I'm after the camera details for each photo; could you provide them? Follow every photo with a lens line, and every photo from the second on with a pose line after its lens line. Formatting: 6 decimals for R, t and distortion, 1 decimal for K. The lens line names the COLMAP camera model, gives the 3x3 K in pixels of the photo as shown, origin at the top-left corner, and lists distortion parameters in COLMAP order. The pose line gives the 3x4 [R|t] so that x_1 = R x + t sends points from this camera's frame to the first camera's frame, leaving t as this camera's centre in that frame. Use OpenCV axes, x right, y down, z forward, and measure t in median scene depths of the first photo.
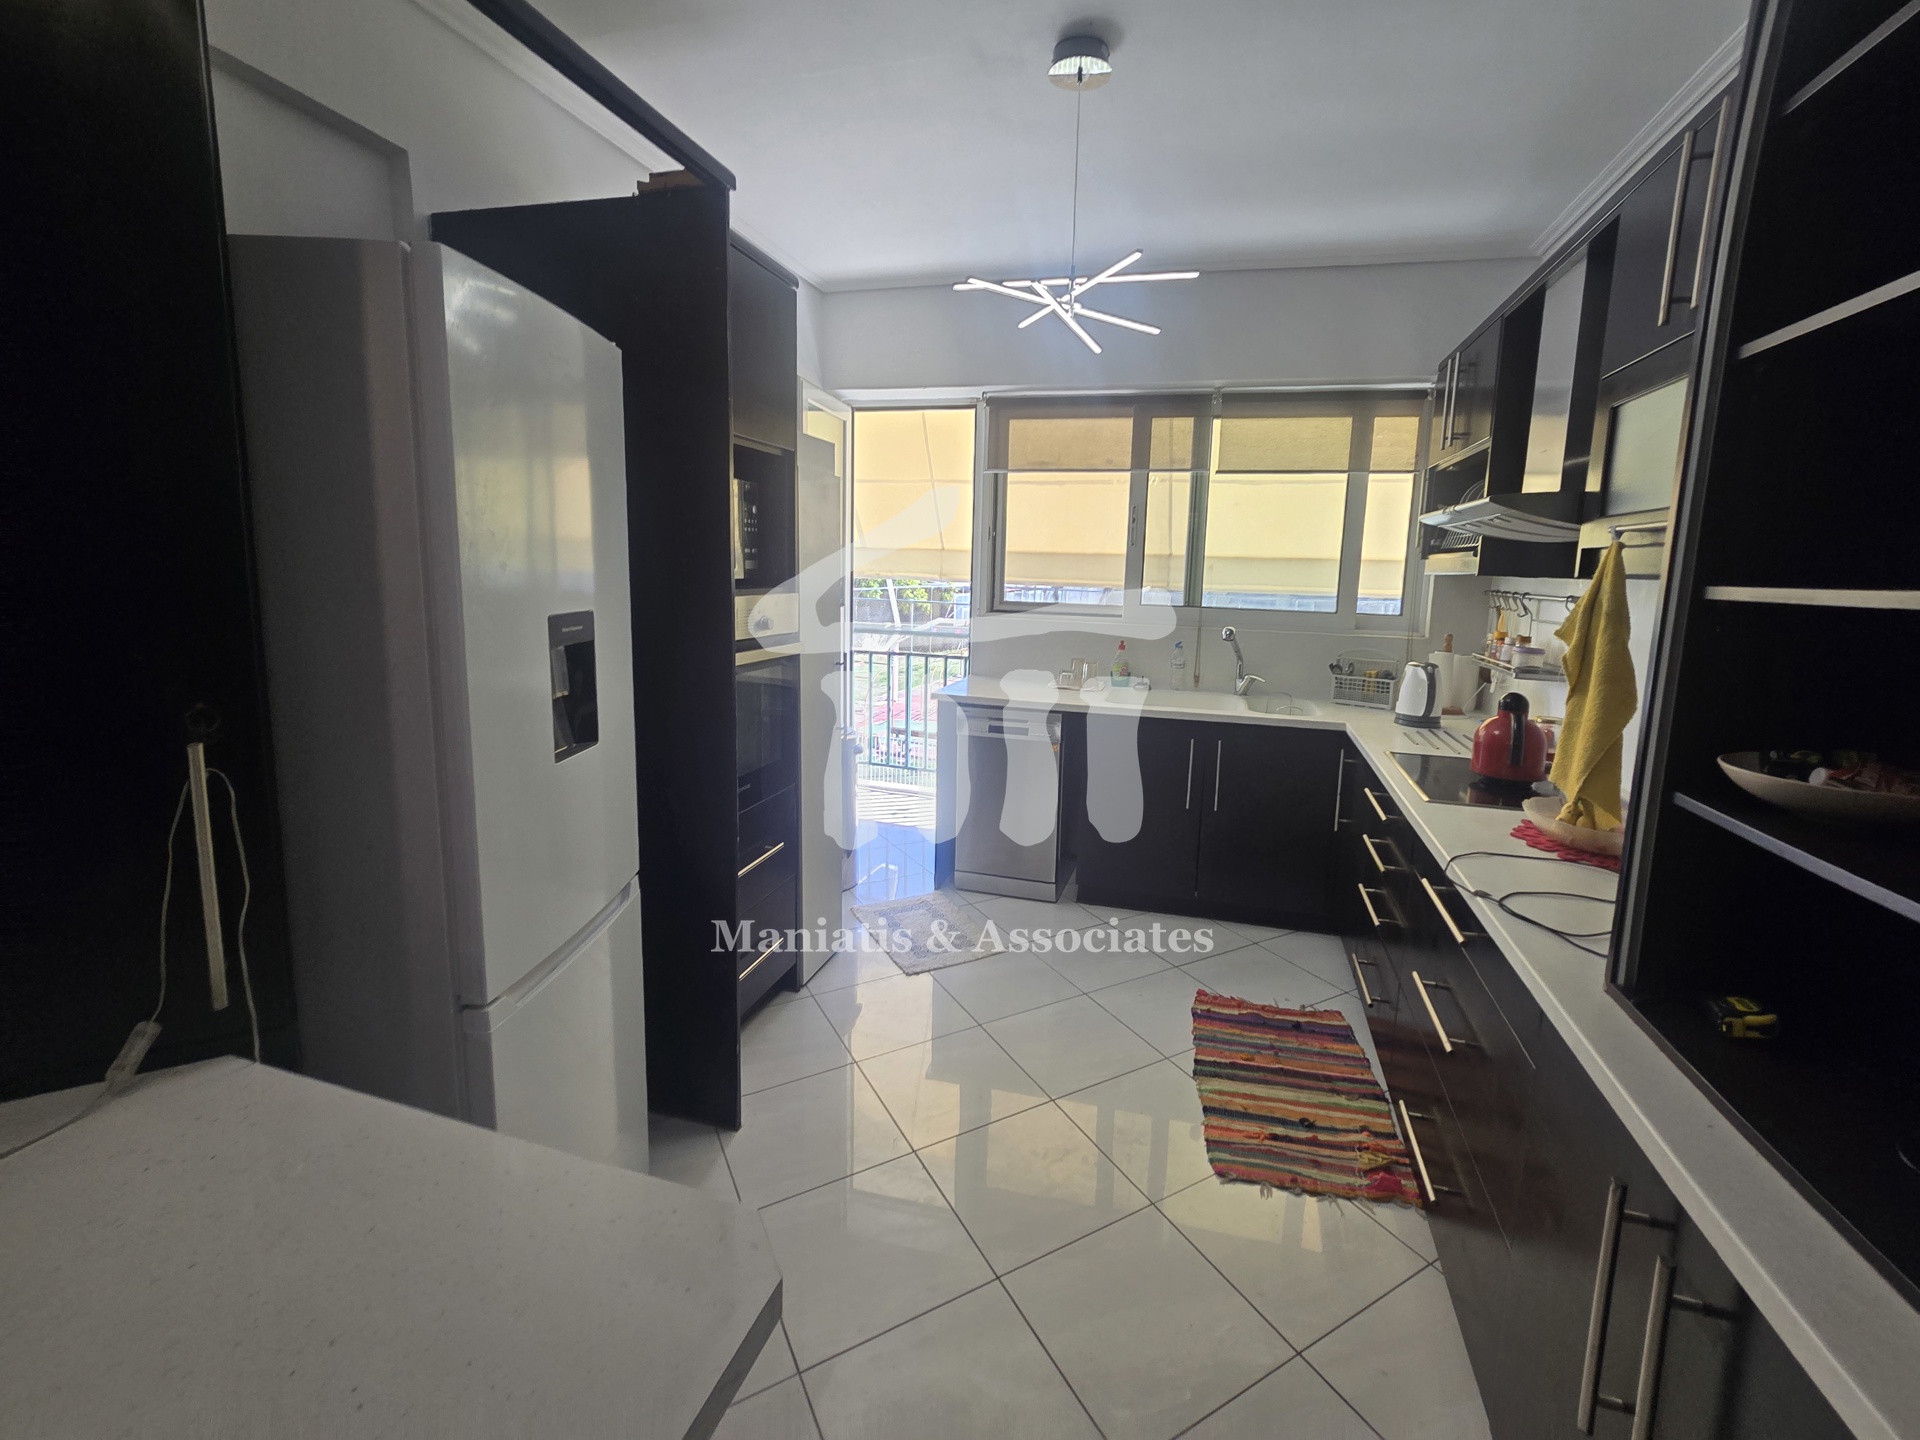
lens RADIAL K [[805.3, 0, 1018.1], [0, 805.3, 676.8], [0, 0, 1]] dist [-0.007338, 0.006294]
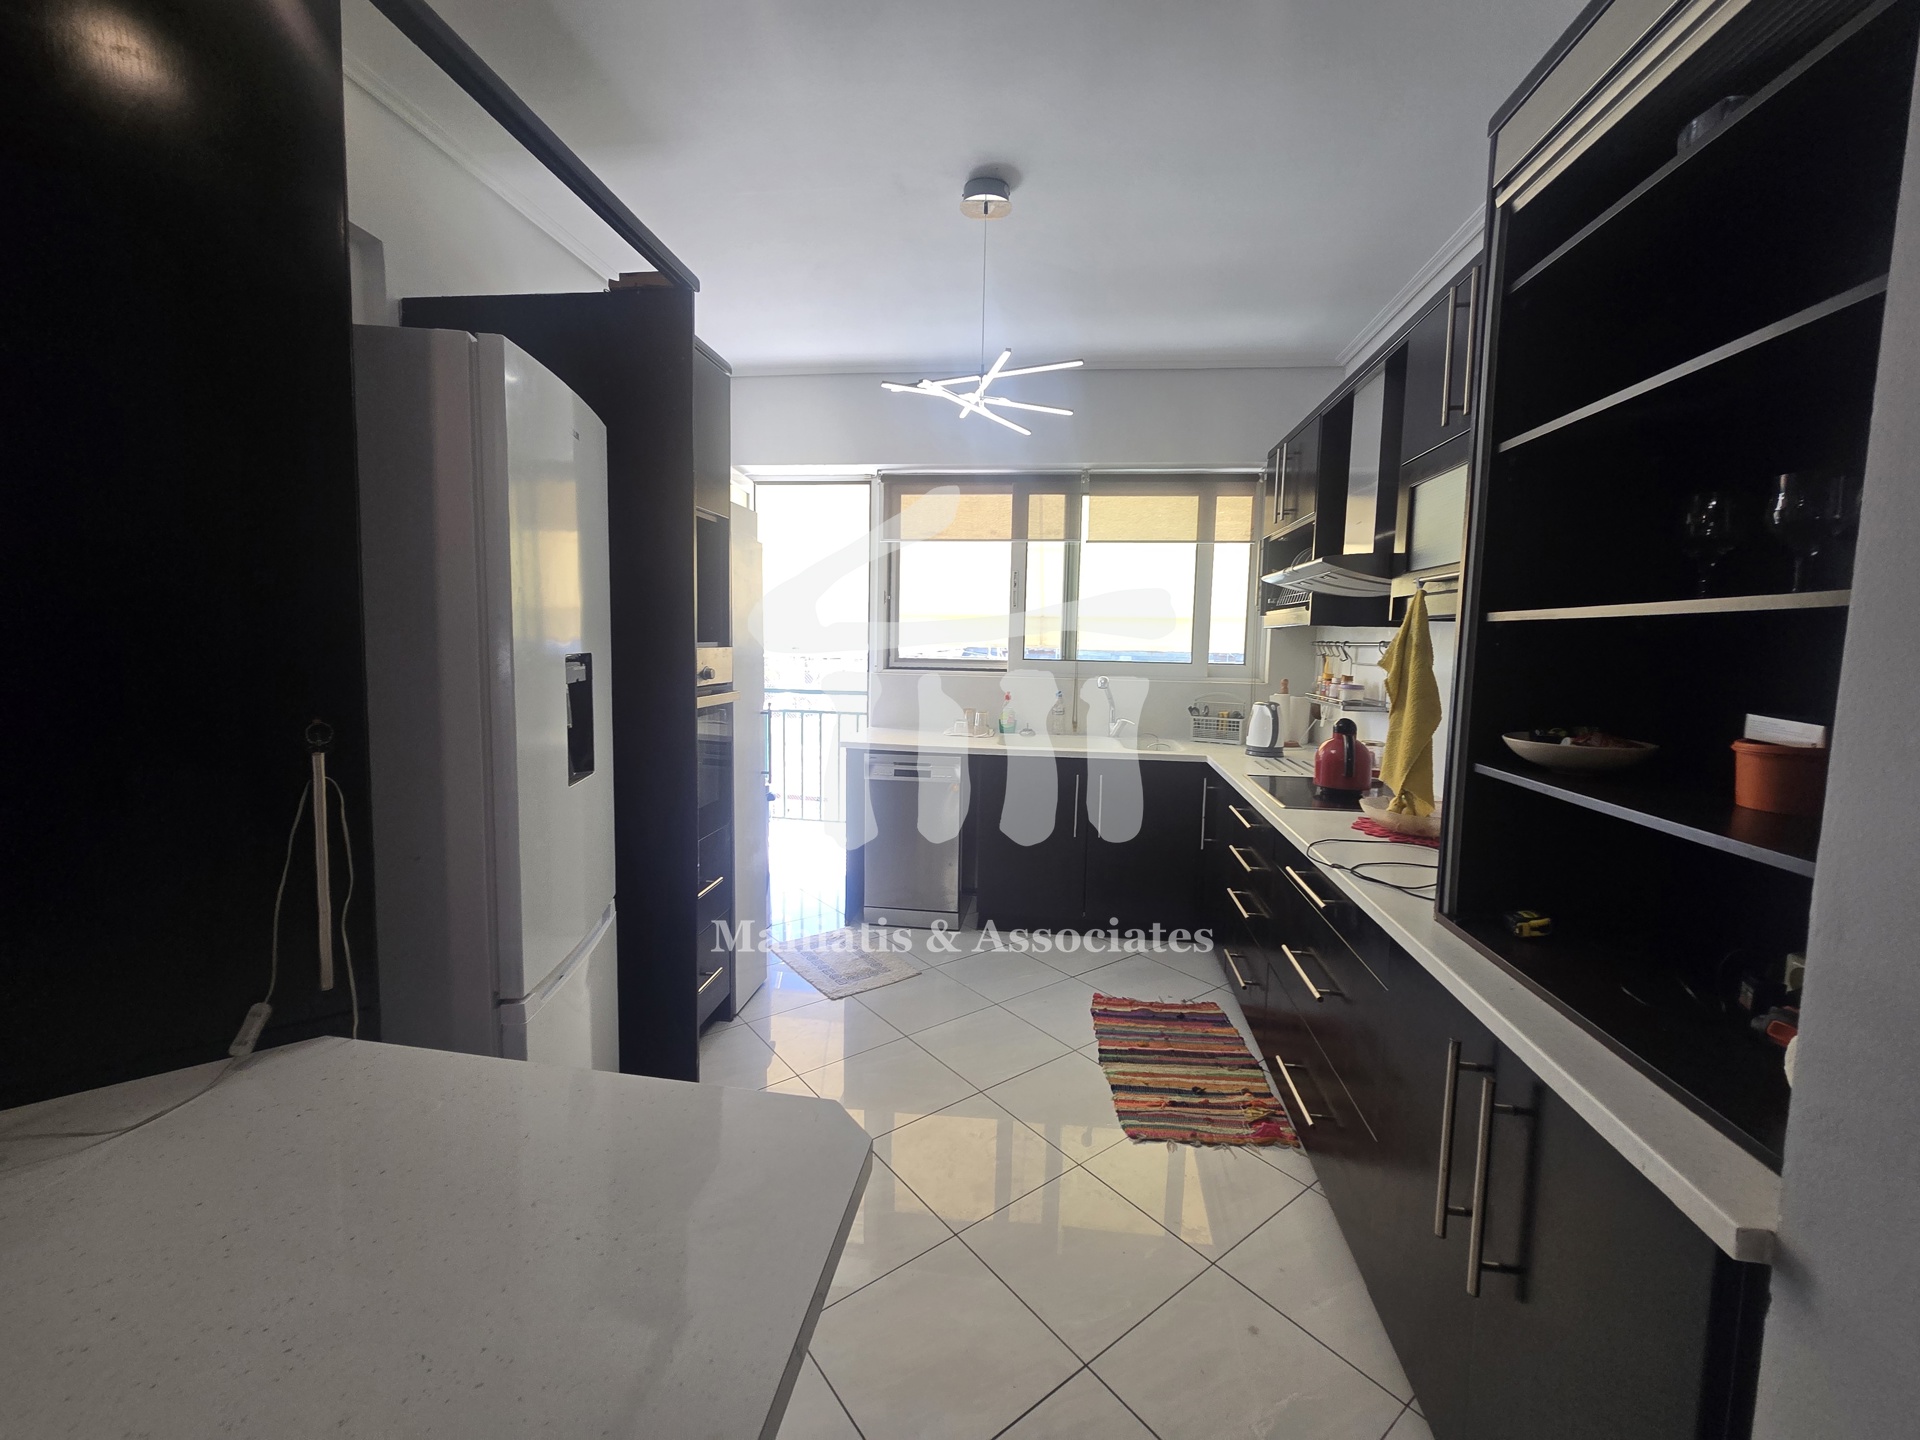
lens RADIAL K [[775.5, 0, 978.0], [0, 775.5, 709.4], [0, 0, 1]] dist [-0.000881, -0.000198]
pose [[0.990933, -0.023664, 0.132258, -0.087537], [0.029356, 0.998718, -0.041250, 0.036562], [-0.131112, 0.044758, 0.990357, -0.090717]]
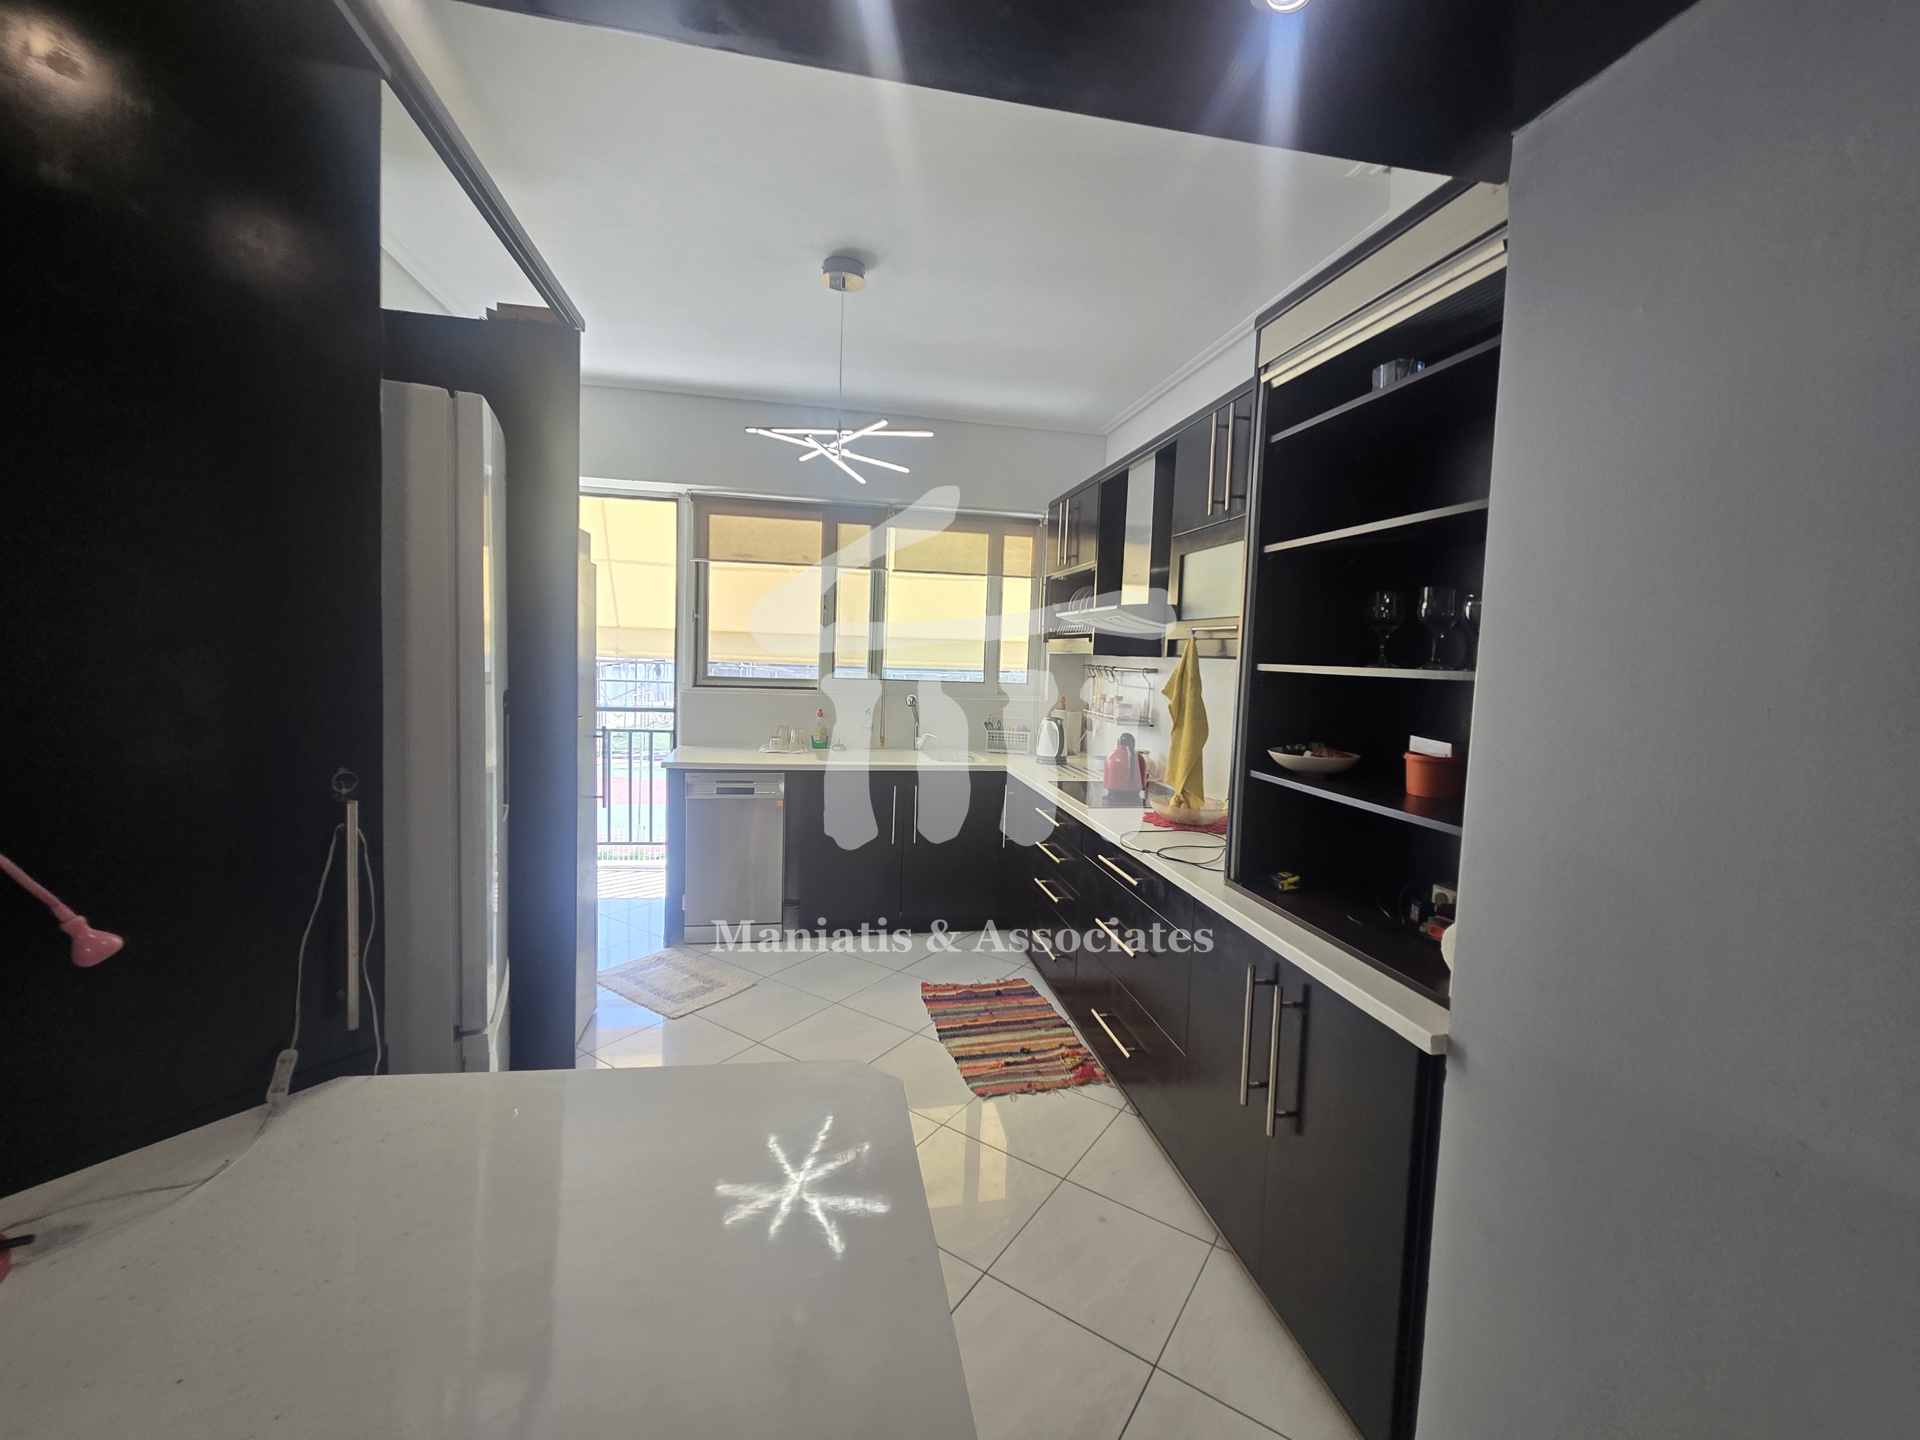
lens RADIAL K [[777.0, 0, 967.3], [0, 777.0, 709.4], [0, 0, 1]] dist [-0.002591, 0.000132]
pose [[0.900652, -0.030994, 0.433434, -0.270277], [0.052412, 0.997919, -0.037549, 0.014236], [-0.431368, 0.056535, 0.900403, -0.176815]]
